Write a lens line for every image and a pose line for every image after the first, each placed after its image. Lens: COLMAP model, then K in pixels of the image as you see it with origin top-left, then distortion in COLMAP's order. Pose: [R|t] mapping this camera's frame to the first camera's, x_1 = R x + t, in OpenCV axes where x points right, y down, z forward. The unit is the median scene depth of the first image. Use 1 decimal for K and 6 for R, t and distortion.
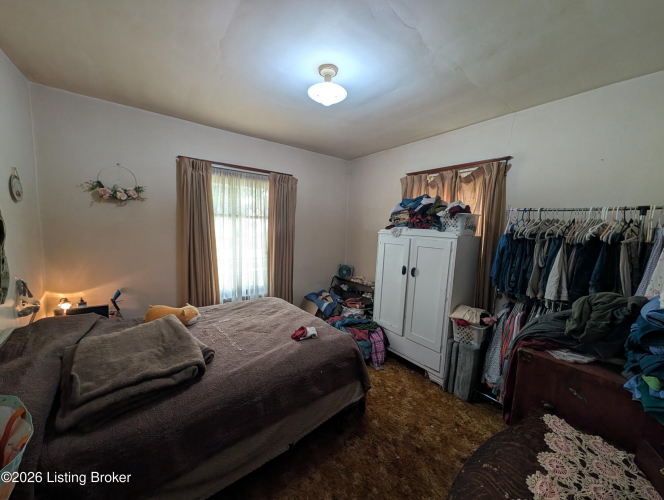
lens RADIAL K [[249.8, 0, 331.8], [0, 249.8, 251.2], [0, 0, 1]] dist [-0.002505, -0.000192]
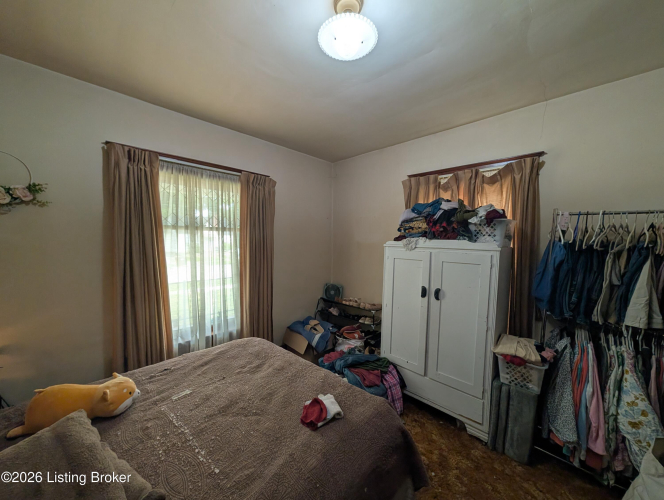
lens RADIAL K [[249.8, 0, 331.4], [0, 249.8, 251.7], [0, 0, 1]] dist [-0.002505, -0.000192]
pose [[0.988491, -0.029990, 0.148278, -0.120259], [0.036716, 0.998407, -0.042832, -0.029839], [-0.146758, 0.047783, 0.988018, 0.263567]]
